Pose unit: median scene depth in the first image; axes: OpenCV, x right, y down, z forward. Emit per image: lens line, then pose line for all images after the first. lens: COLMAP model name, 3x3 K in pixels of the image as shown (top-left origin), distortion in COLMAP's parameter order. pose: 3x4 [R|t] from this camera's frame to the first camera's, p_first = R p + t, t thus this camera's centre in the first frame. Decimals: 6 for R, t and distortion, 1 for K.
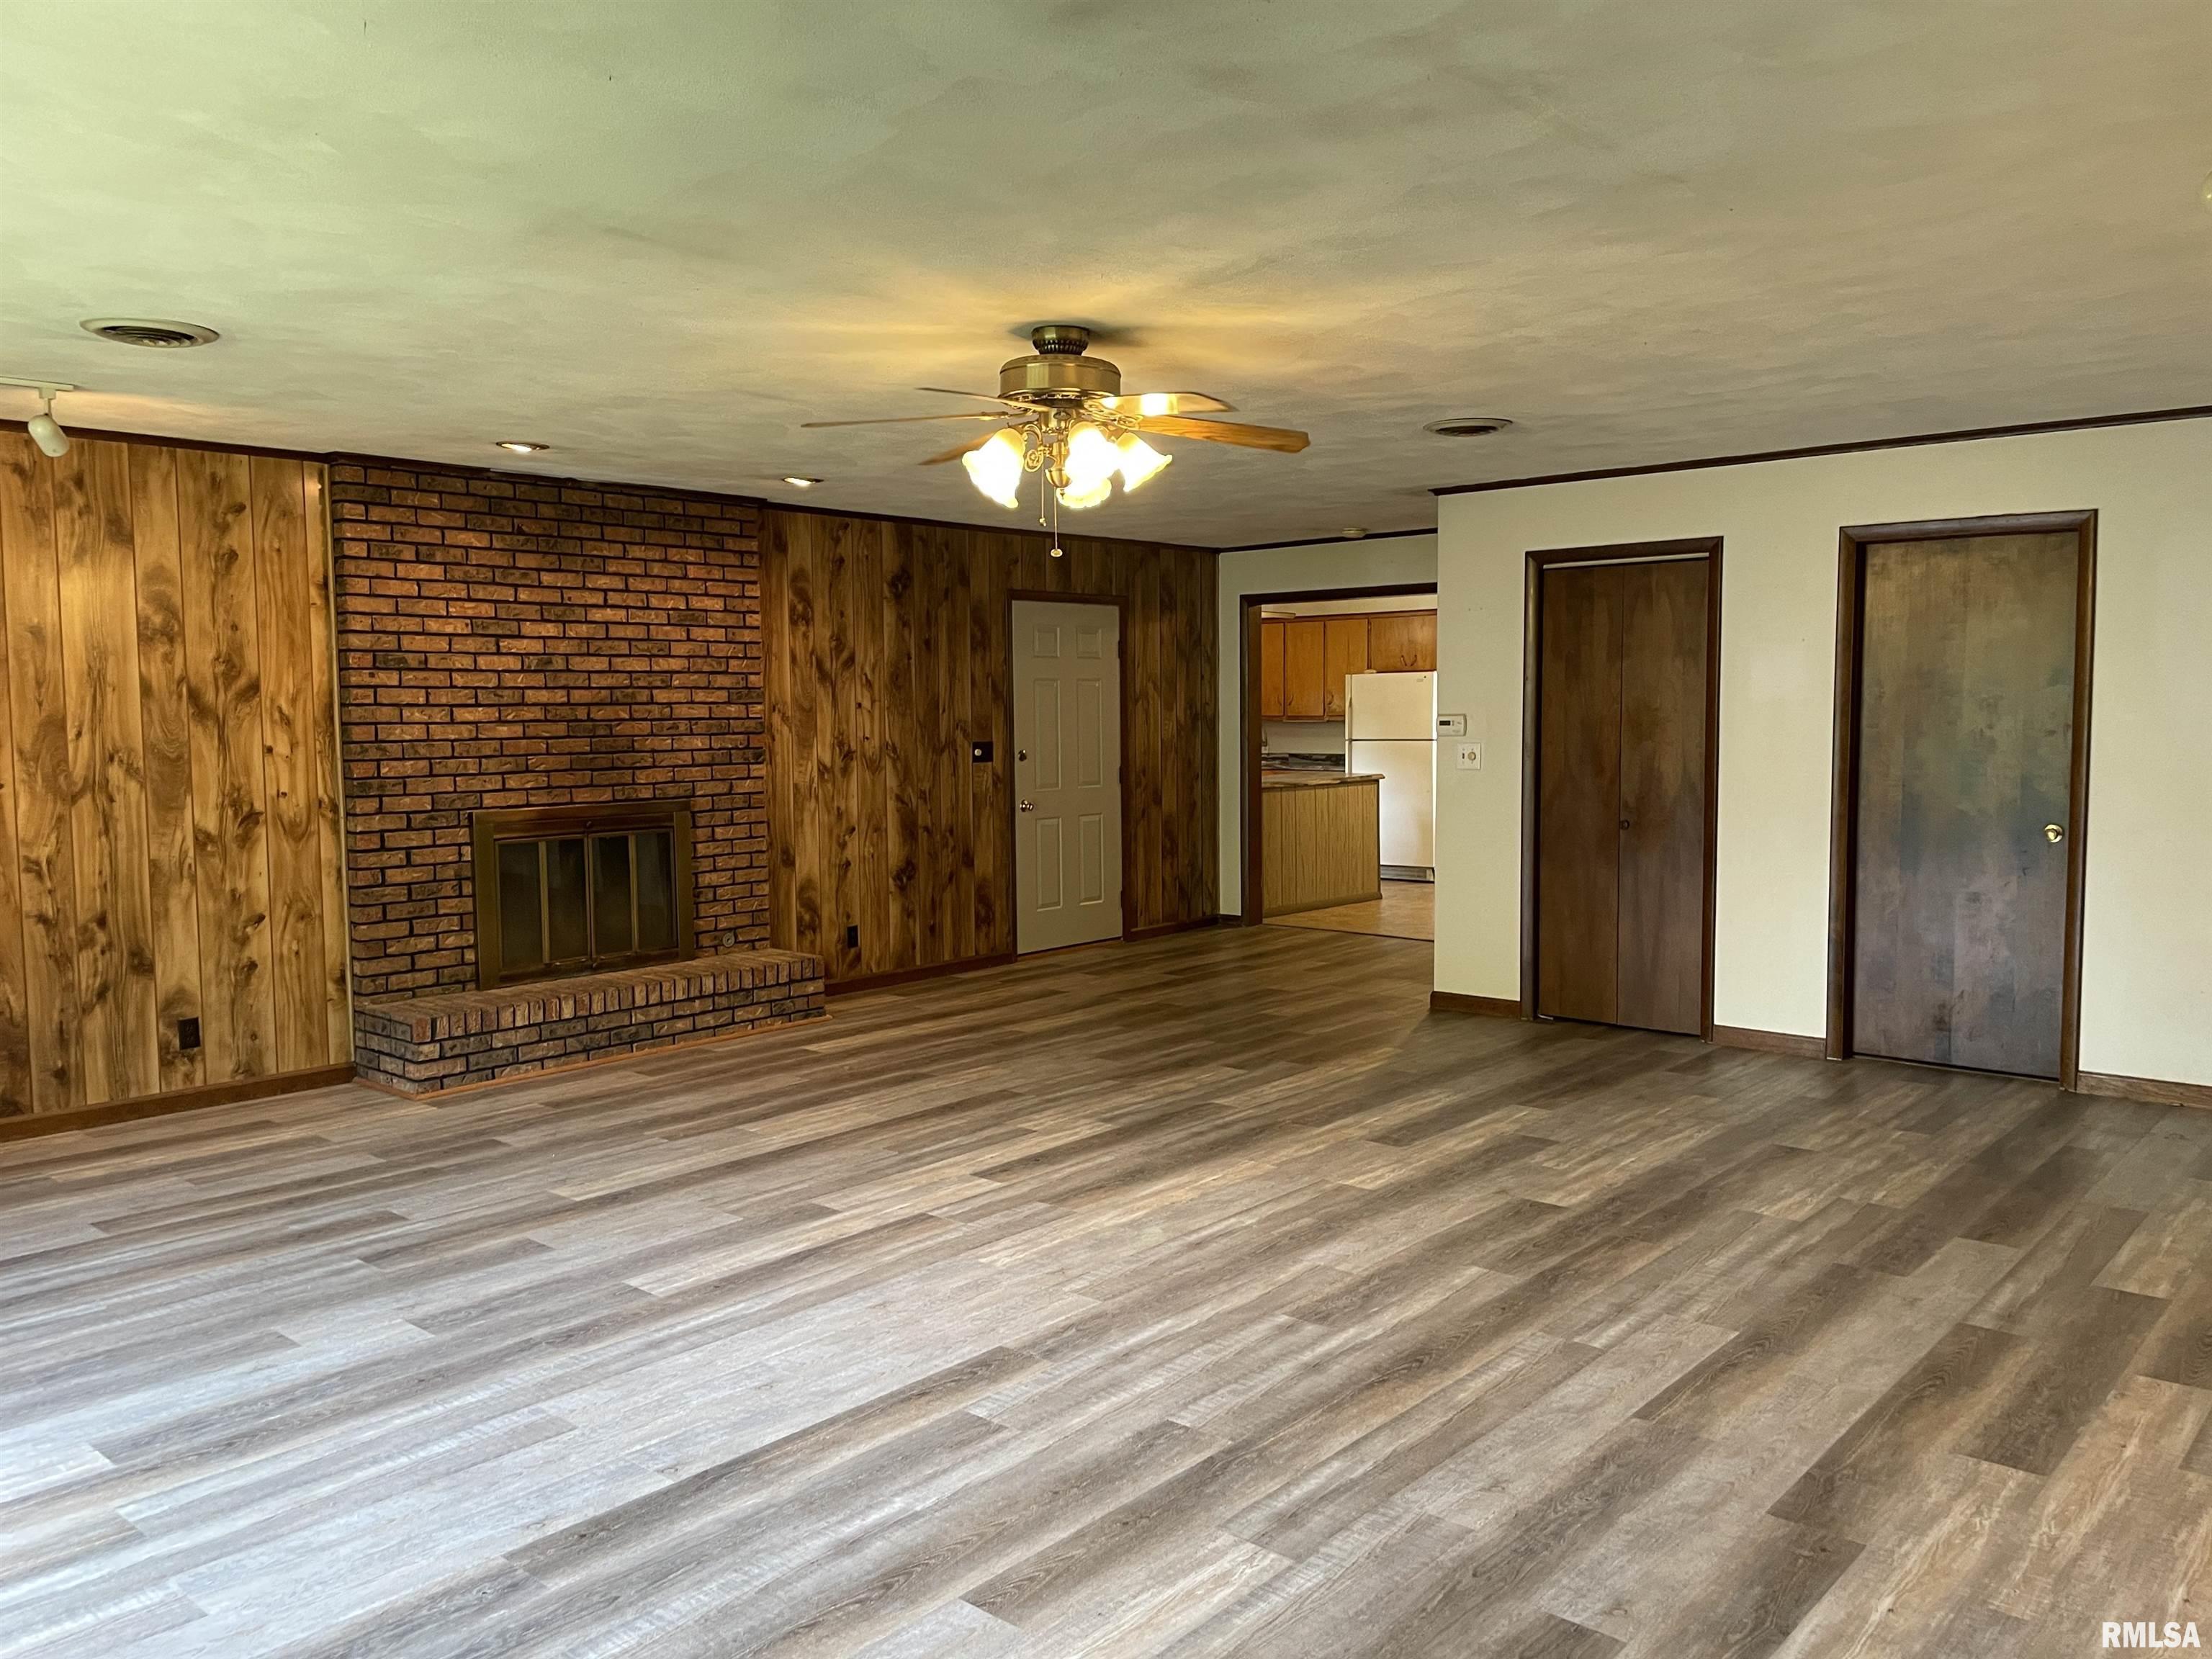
lens RADIAL K [[1675.2, 0, 1106.0], [0, 1675.2, 829.5], [0, 0, 1]] dist [0.103090, -0.137597]
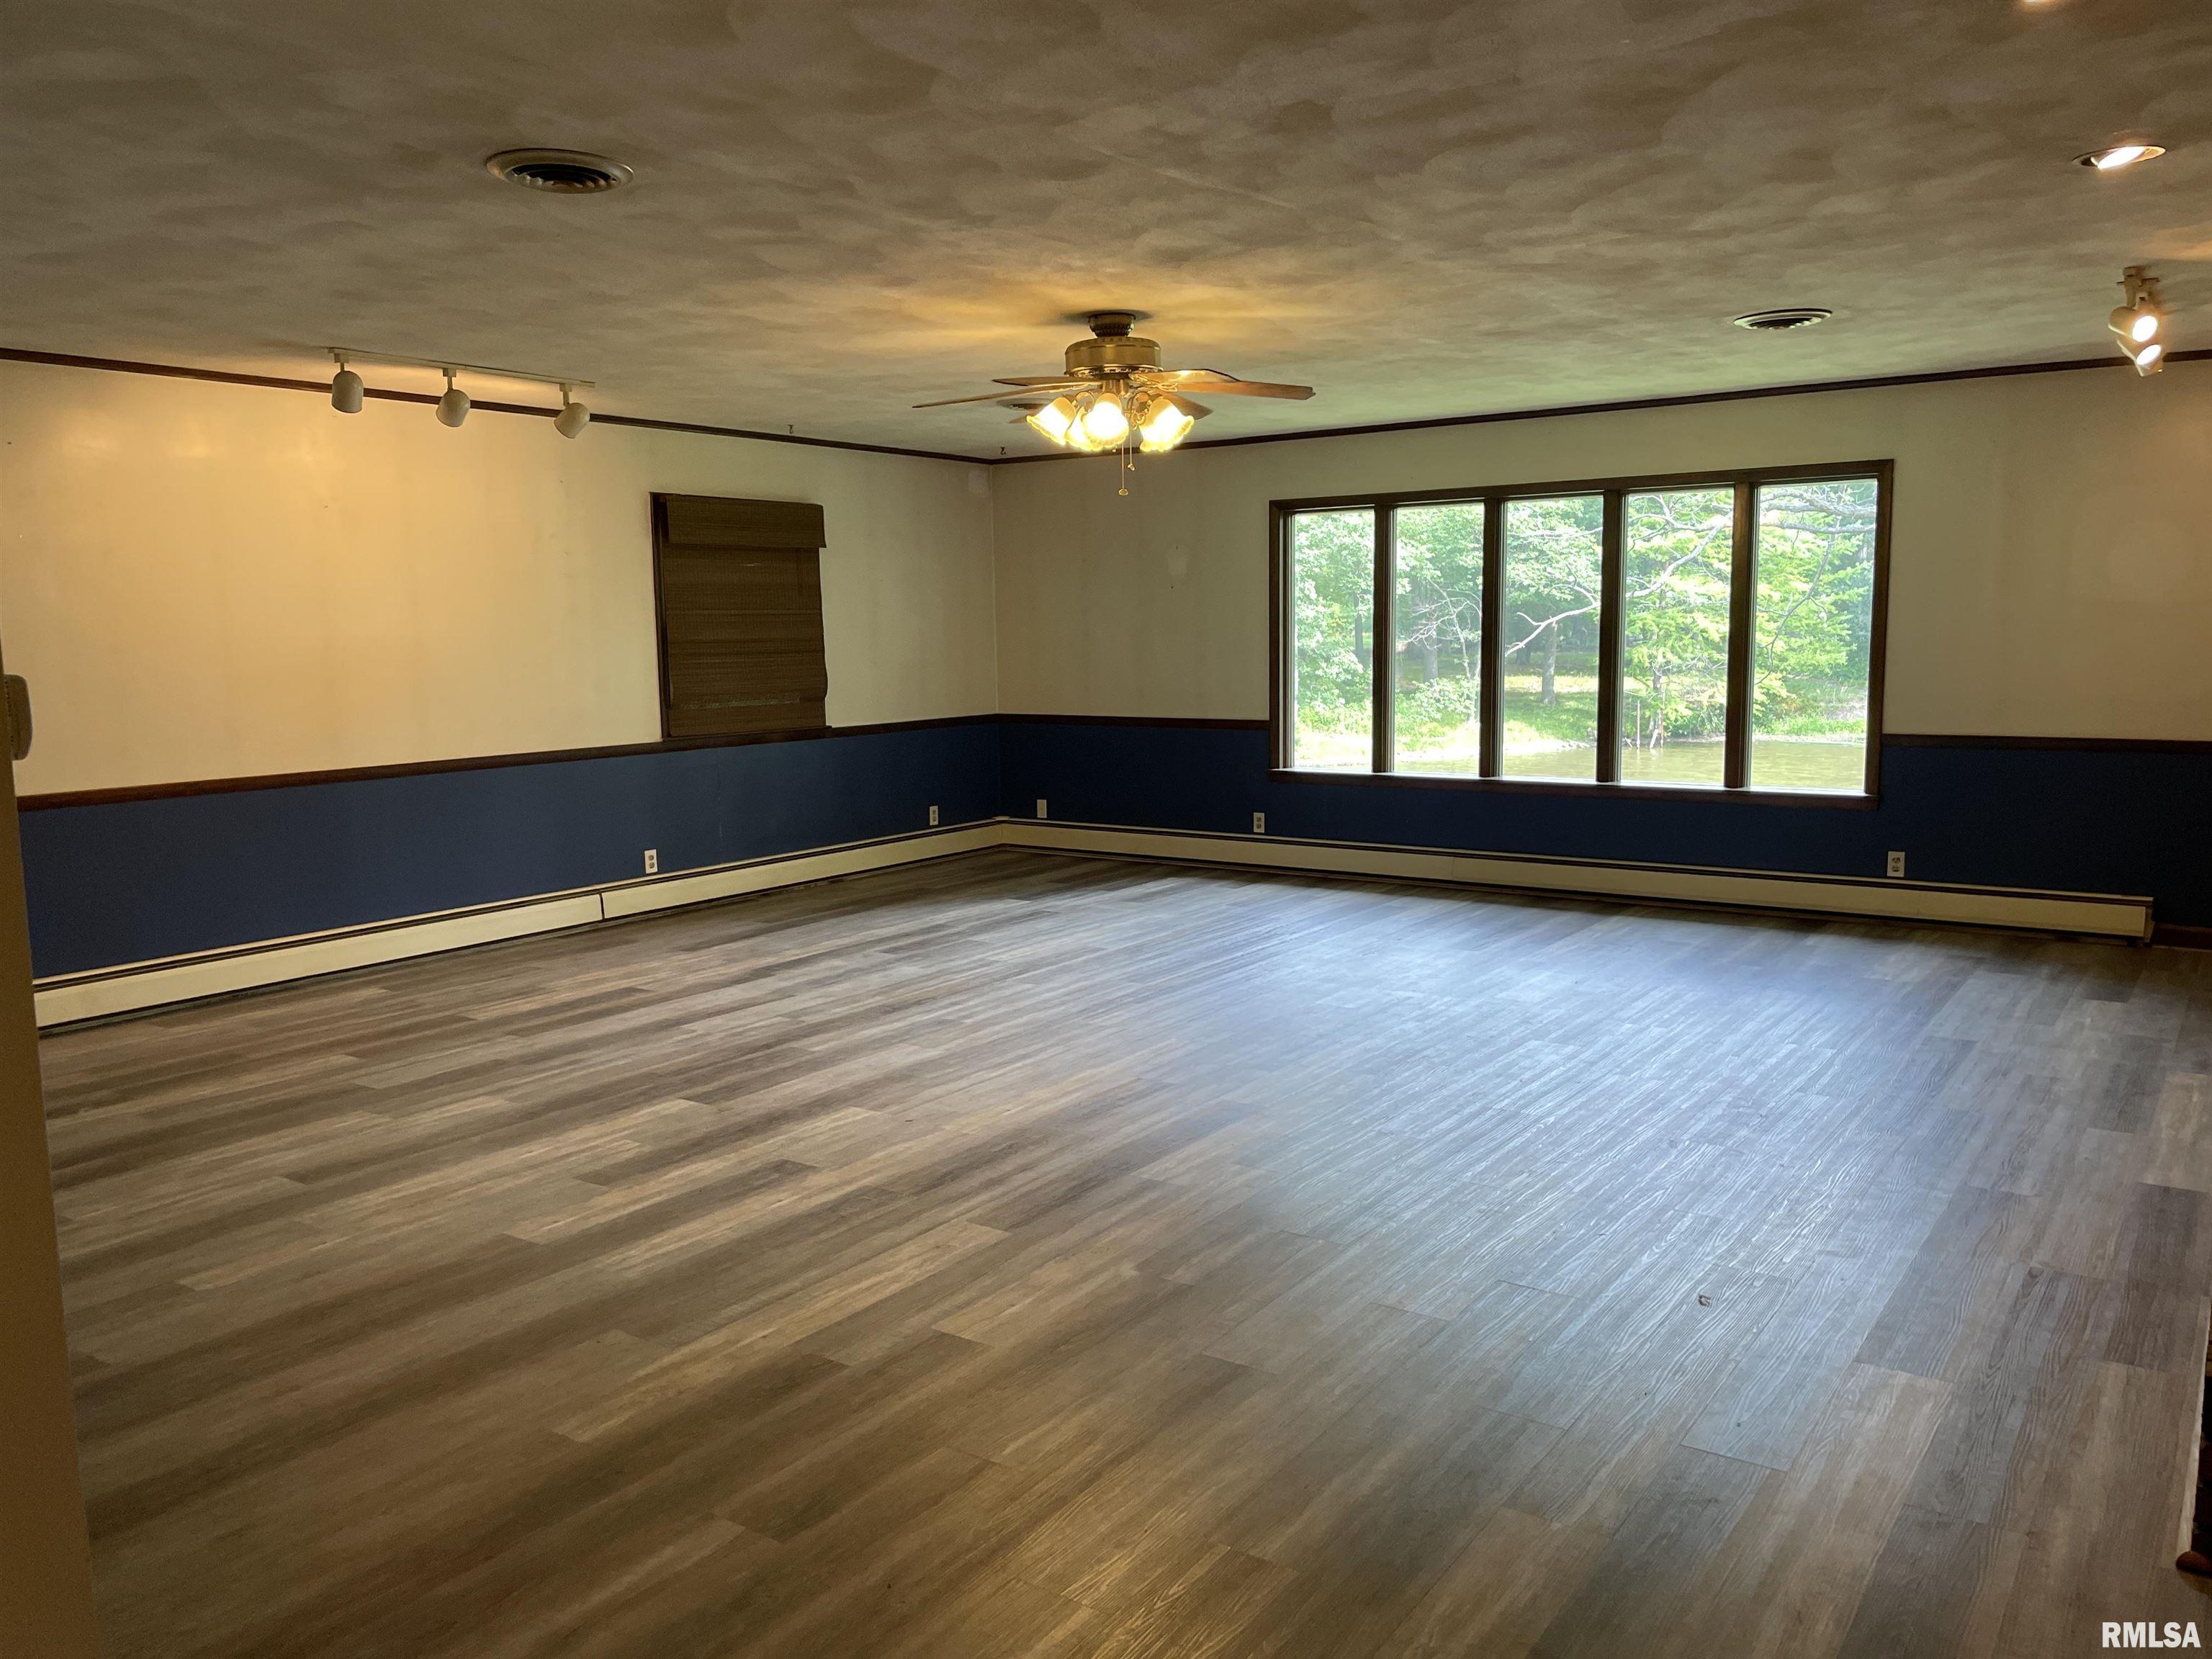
lens RADIAL K [[1675.2, 0, 1106.0], [0, 1675.2, 829.5], [0, 0, 1]] dist [0.103090, -0.137597]
pose [[-0.993613, 0.036032, -0.106936, 0.111122], [0.014422, 0.980427, 0.196354, -0.147370], [0.111918, 0.193558, -0.974684, 2.013277]]
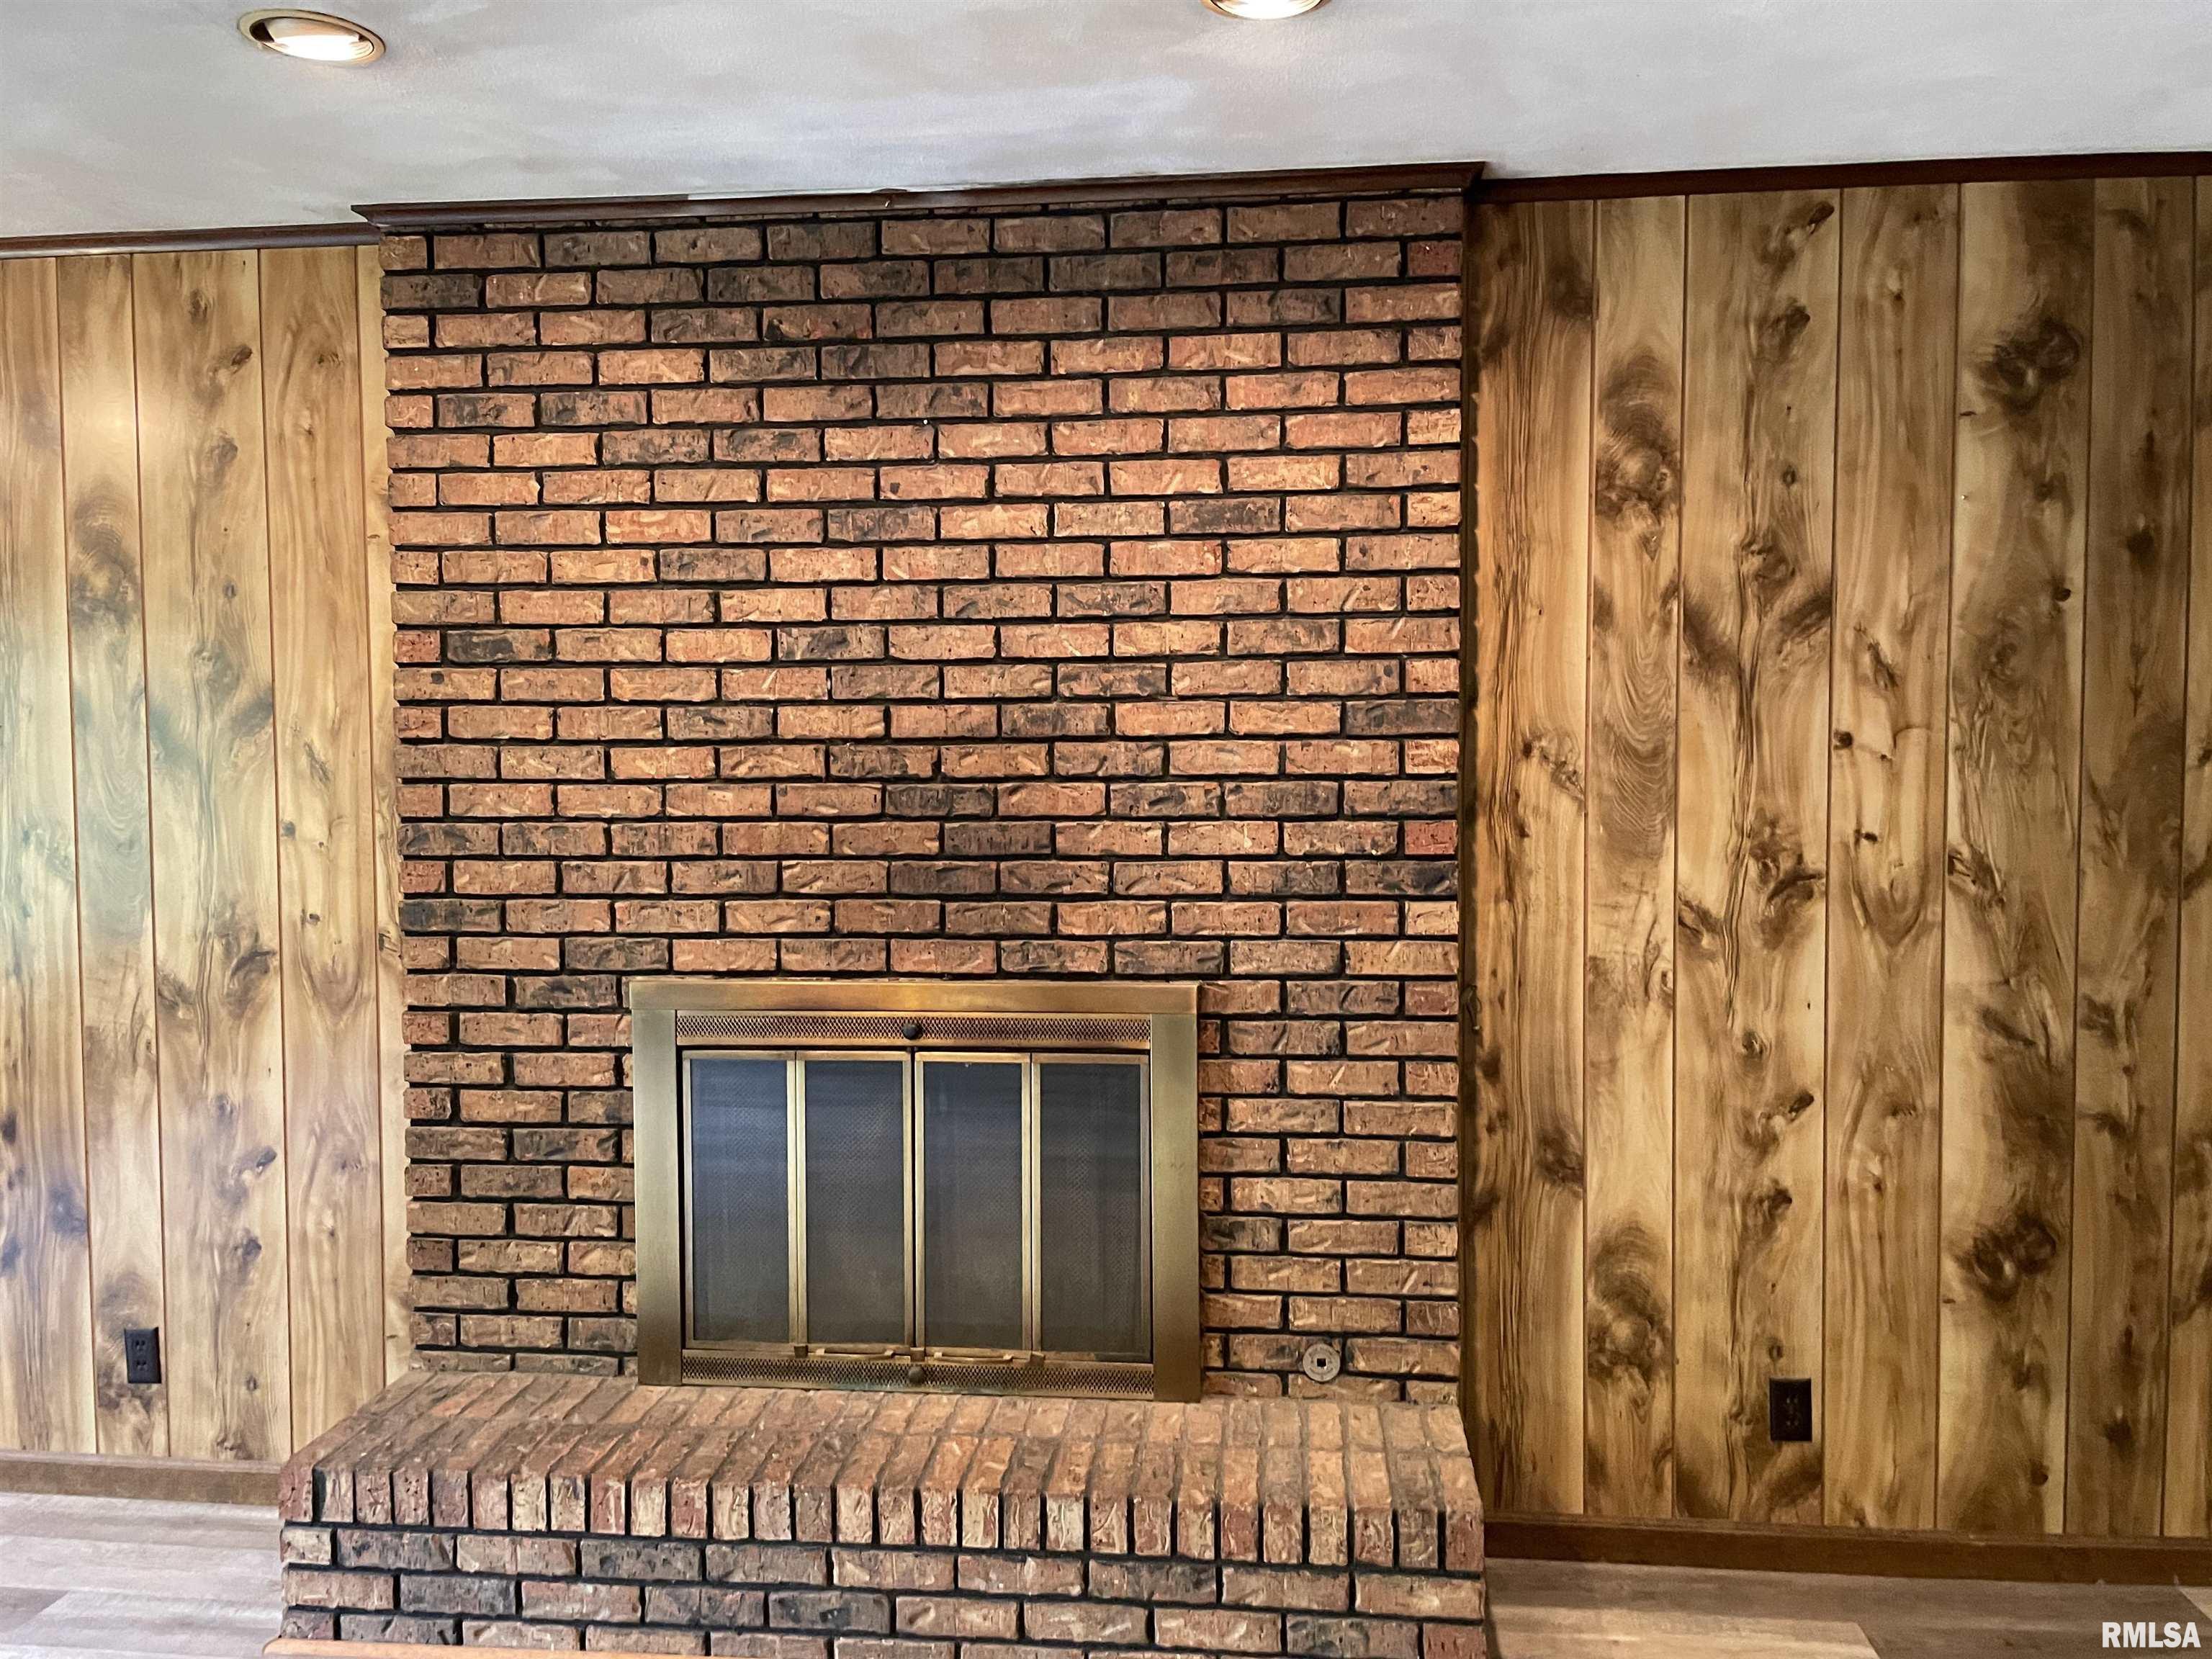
lens RADIAL K [[1675.2, 0, 1106.0], [0, 1675.2, 829.5], [0, 0, 1]] dist [0.103090, -0.137597]
pose [[0.580365, 0.045610, -0.813078, 0.055912], [-0.060906, 0.998065, 0.012513, -0.061088], [0.812076, 0.042260, 0.582020, 0.811274]]
